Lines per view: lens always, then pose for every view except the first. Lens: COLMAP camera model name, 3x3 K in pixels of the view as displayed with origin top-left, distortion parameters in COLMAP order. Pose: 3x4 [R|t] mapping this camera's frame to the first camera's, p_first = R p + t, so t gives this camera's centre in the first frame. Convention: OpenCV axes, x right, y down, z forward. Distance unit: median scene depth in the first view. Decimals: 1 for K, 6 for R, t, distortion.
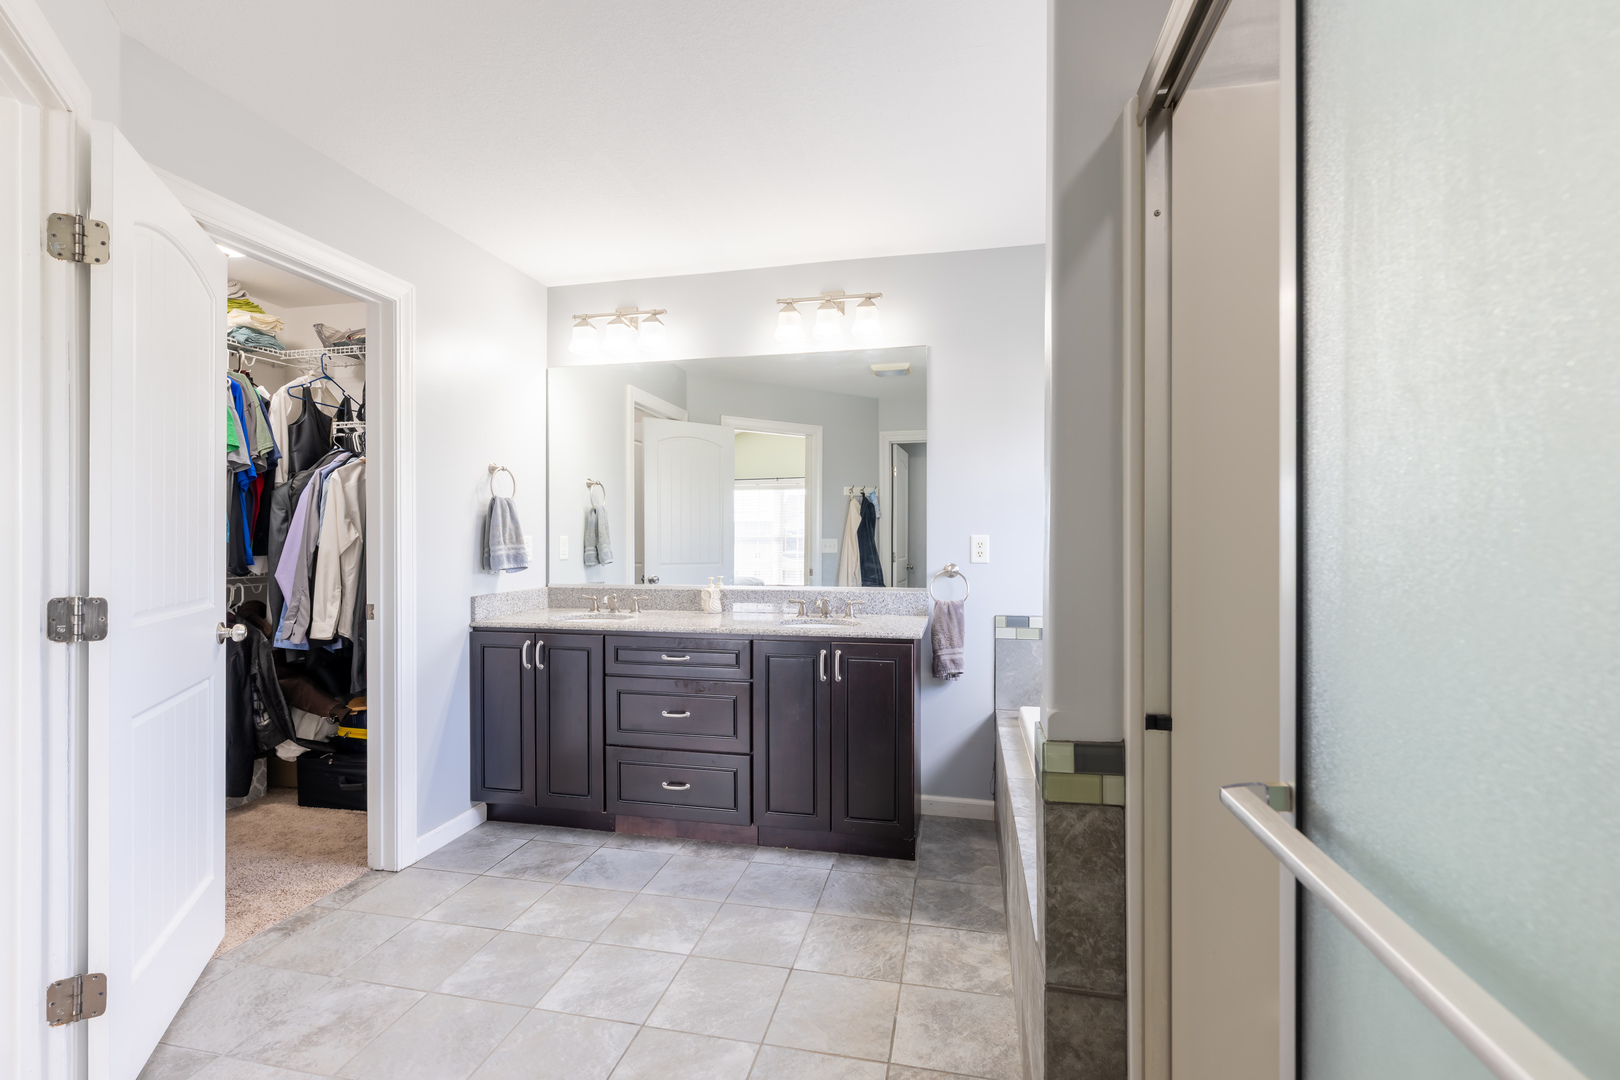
lens RADIAL K [[712.5, 0, 808.3], [0, 712.5, 535.3], [0, 0, 1]] dist [0.002236, 0.000040]
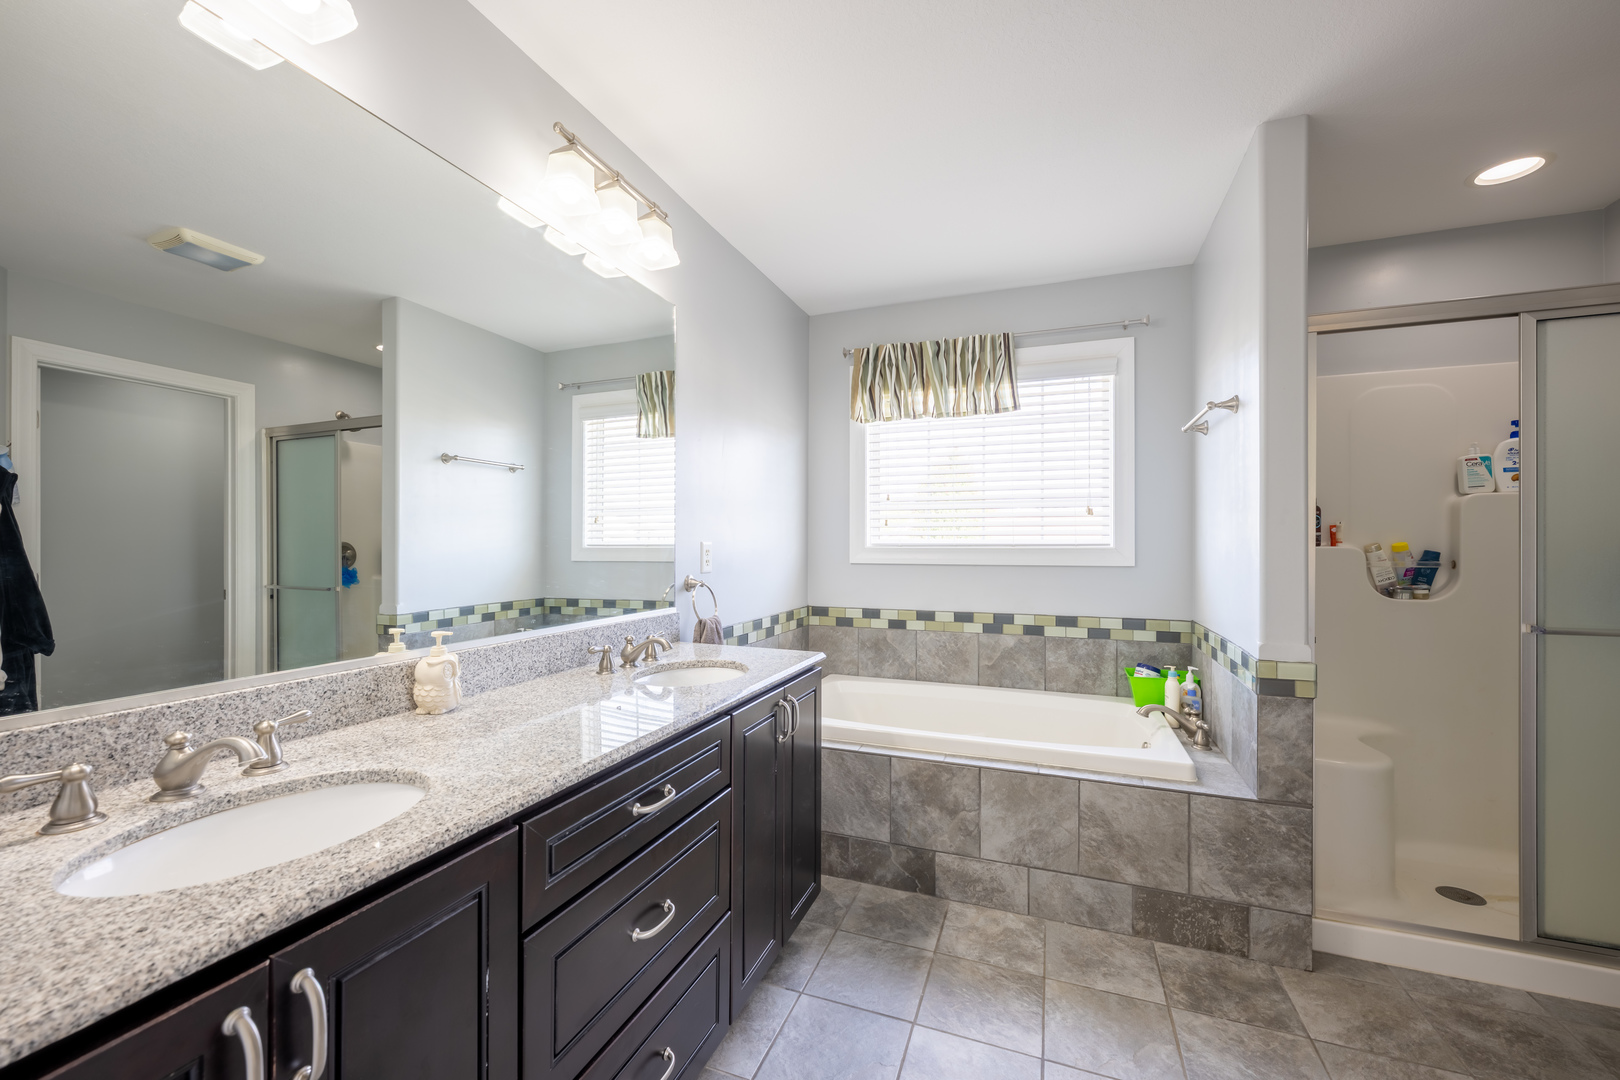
lens RADIAL K [[637.2, 0, 804.8], [0, 637.2, 545.6], [0, 0, 1]] dist [-0.001448, -0.000075]
pose [[0.166921, 0.000310, 0.985970, -0.662323], [0.001033, 0.999999, -0.000489, 0.007738], [-0.985970, 0.001100, 0.166921, 0.950975]]
